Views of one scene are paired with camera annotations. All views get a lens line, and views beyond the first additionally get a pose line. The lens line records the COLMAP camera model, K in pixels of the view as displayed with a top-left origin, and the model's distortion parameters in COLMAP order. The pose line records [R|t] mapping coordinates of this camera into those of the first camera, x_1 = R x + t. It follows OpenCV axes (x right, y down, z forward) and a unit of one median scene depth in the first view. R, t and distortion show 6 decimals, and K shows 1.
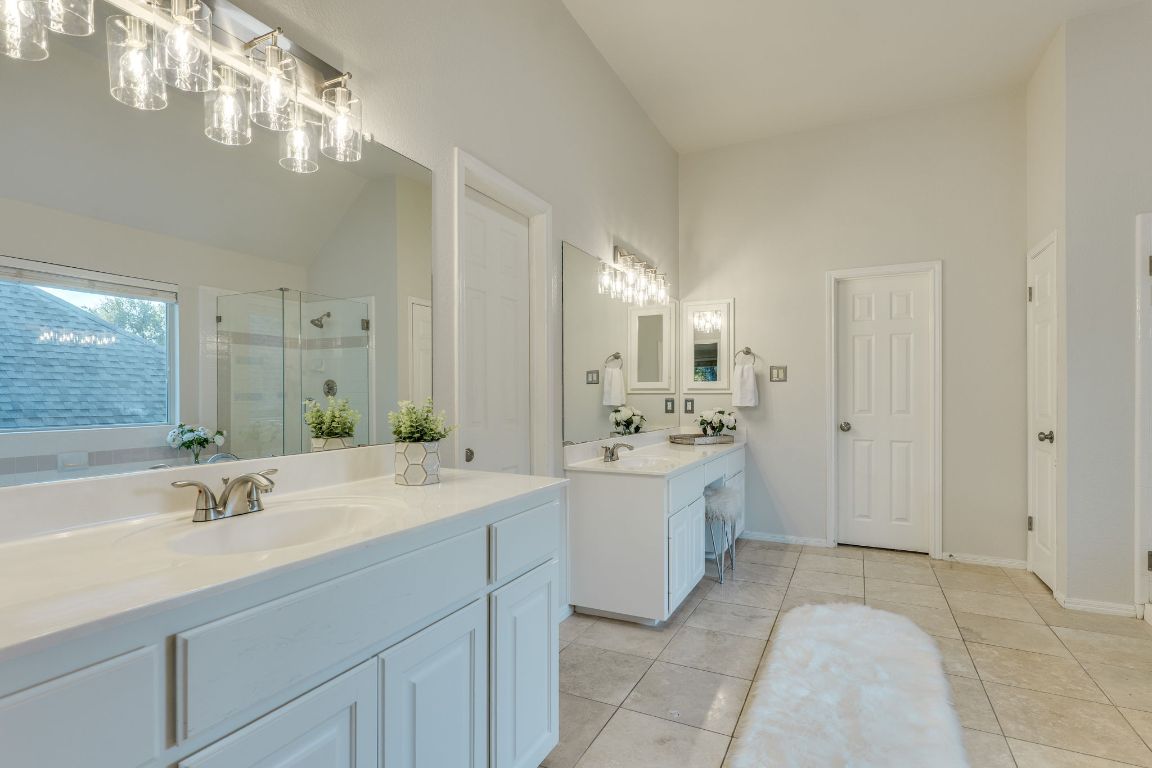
lens RADIAL K [[589.6, 0, 581.1], [0, 589.6, 391.6], [0, 0, 1]] dist [0.001514, -0.000696]
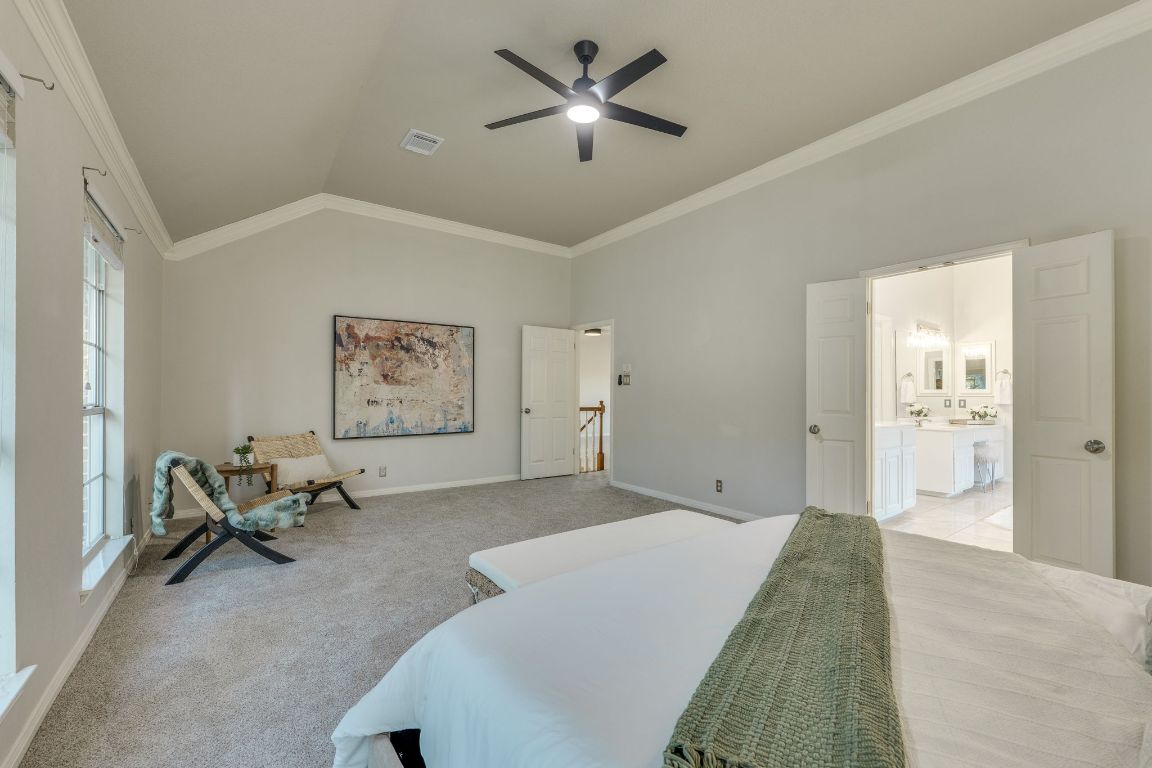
lens RADIAL K [[474.4, 0, 577.3], [0, 474.4, 388.5], [0, 0, 1]] dist [0.000114, -0.000024]
pose [[0.880153, -0.002543, -0.474684, -0.152045], [-0.001786, 0.999961, -0.008668, -0.005054], [0.474687, 0.008477, 0.880114, -0.769527]]
